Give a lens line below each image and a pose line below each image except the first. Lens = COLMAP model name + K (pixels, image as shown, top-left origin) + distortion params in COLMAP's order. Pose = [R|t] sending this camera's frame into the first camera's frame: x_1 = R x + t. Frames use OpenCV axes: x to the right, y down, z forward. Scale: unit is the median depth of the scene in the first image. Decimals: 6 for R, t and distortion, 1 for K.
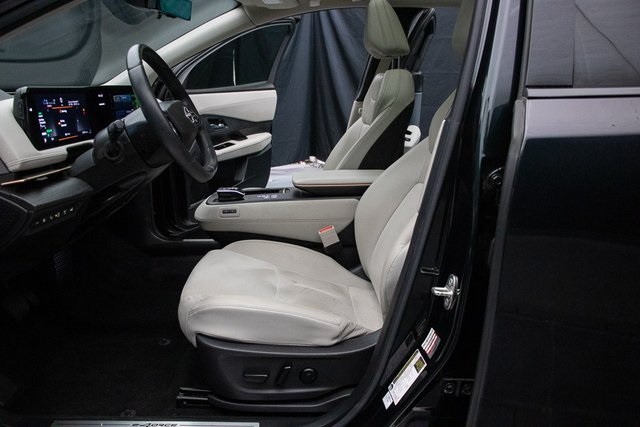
lens RADIAL K [[481.7, 0, 310.3], [0, 481.7, 237.3], [0, 0, 1]] dist [-0.131636, -0.001421]
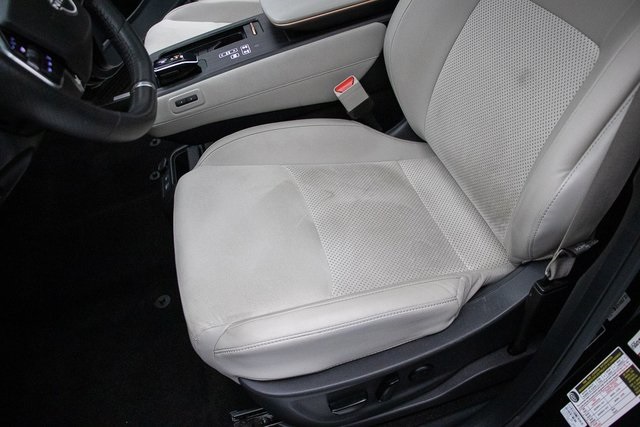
lens RADIAL K [[481.7, 0, 310.3], [0, 481.7, 237.3], [0, 0, 1]] dist [-0.131636, -0.001421]
pose [[0.958392, -0.284931, 0.017306, -0.077903], [0.241054, 0.840300, 0.485581, -0.159908], [-0.152900, -0.461205, 0.874020, 0.379536]]
